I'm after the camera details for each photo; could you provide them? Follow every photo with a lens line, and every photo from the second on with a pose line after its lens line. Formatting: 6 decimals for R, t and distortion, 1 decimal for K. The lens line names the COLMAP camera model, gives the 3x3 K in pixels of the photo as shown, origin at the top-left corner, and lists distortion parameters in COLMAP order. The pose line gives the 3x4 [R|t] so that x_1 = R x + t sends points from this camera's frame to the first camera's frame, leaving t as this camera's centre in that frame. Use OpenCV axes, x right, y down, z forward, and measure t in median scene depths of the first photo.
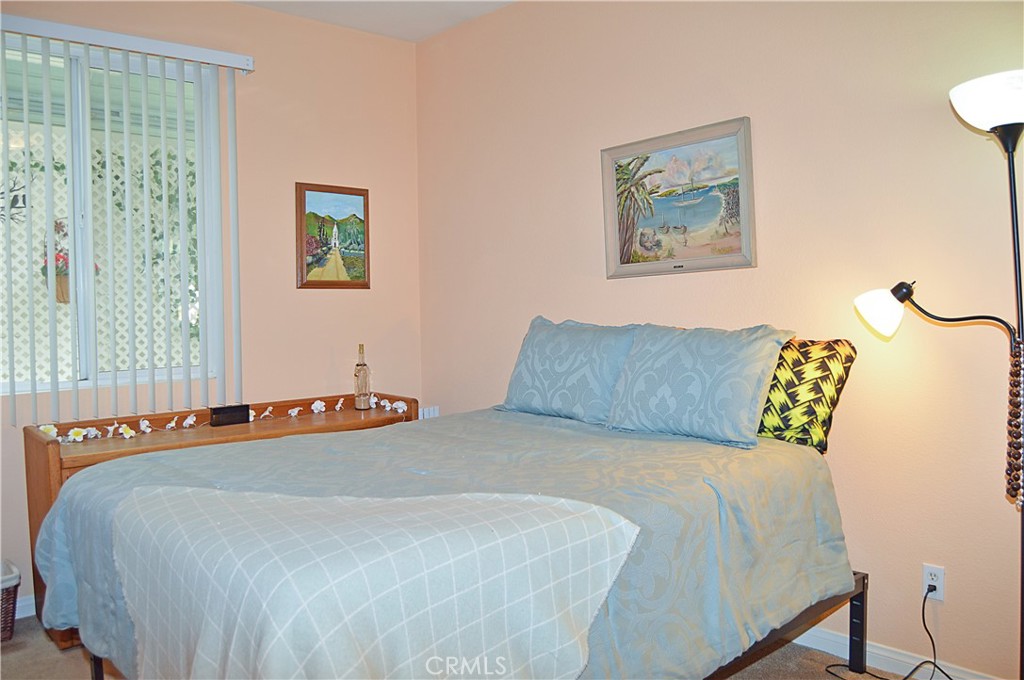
lens RADIAL K [[883.8, 0, 512.0], [0, 883.8, 340.0], [0, 0, 1]] dist [-0.001827, -0.002126]
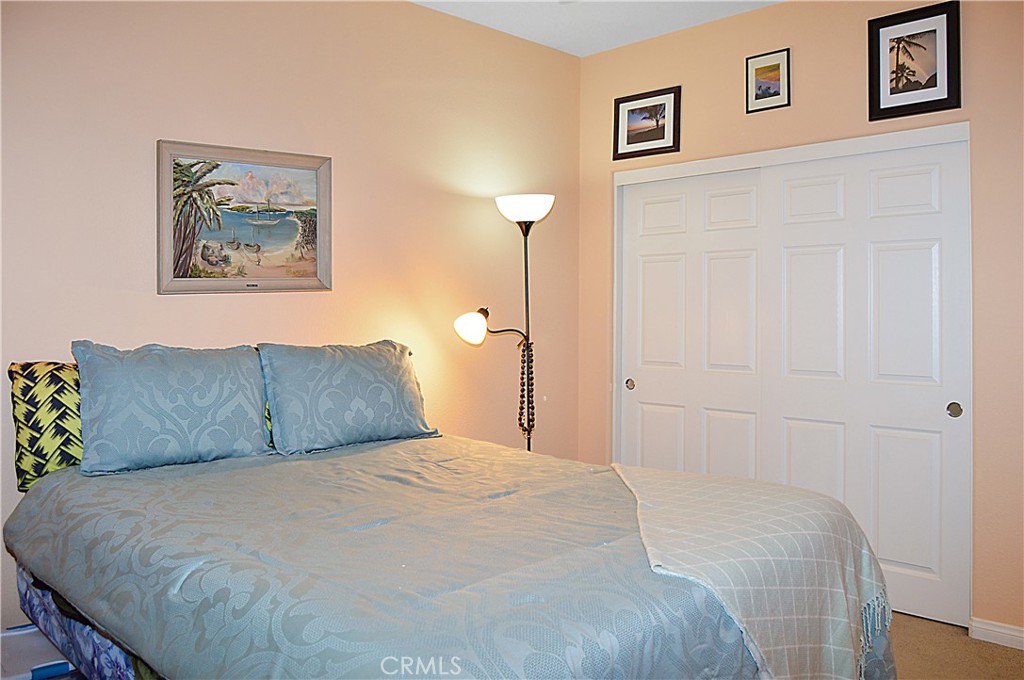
lens RADIAL K [[883.8, 0, 512.0], [0, 883.8, 340.0], [0, 0, 1]] dist [-0.001827, -0.002126]
pose [[-0.071973, -0.021308, 0.997179, -0.808828], [0.044789, 0.998694, 0.024574, -0.033749], [-0.996400, 0.046431, -0.070924, 0.784164]]
